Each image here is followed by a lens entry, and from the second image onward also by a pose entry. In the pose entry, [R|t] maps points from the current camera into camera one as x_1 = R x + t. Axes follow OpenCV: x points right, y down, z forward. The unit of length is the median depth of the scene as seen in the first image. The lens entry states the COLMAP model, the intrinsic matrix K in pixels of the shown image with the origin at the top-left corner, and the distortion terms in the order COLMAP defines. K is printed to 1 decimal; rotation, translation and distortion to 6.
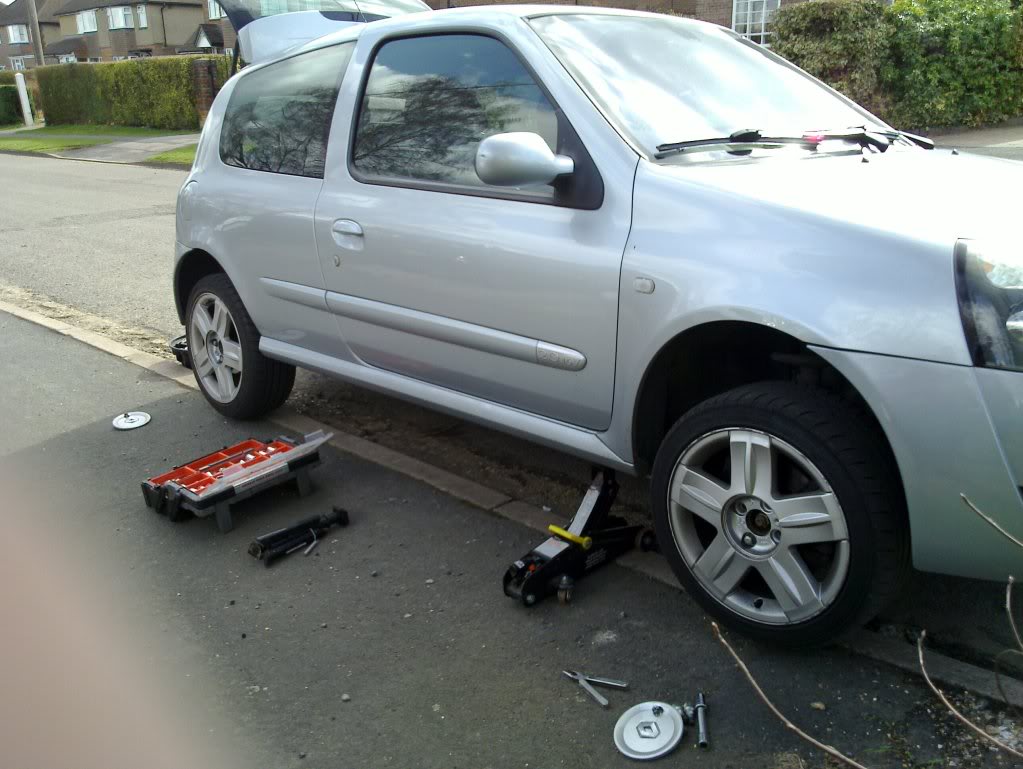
lens RADIAL K [[886.1, 0, 511.5], [0, 886.1, 384.5], [0, 0, 1]] dist [0.138511, 0.000766]
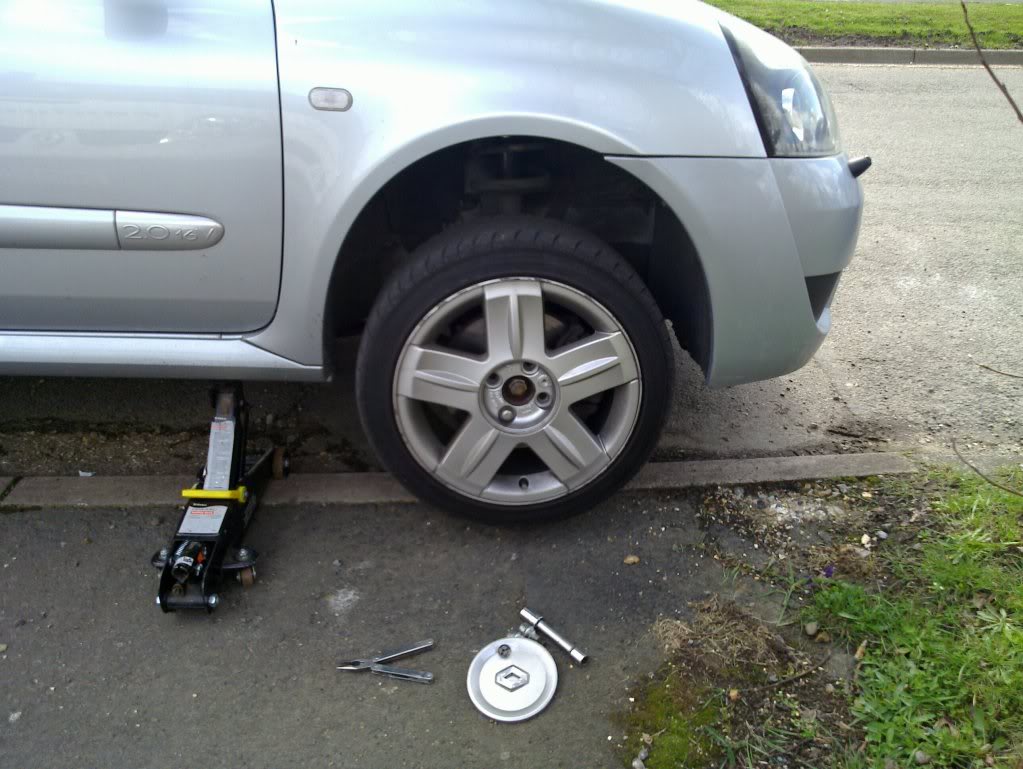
lens RADIAL K [[937.9, 0, 553.9], [0, 937.9, 388.2], [0, 0, 1]] dist [0.019887, -0.009115]
pose [[0.657066, -0.271715, 0.703161, -0.303208], [0.160085, 0.961800, 0.222068, -0.032954], [-0.736639, -0.033348, 0.675463, 0.393650]]
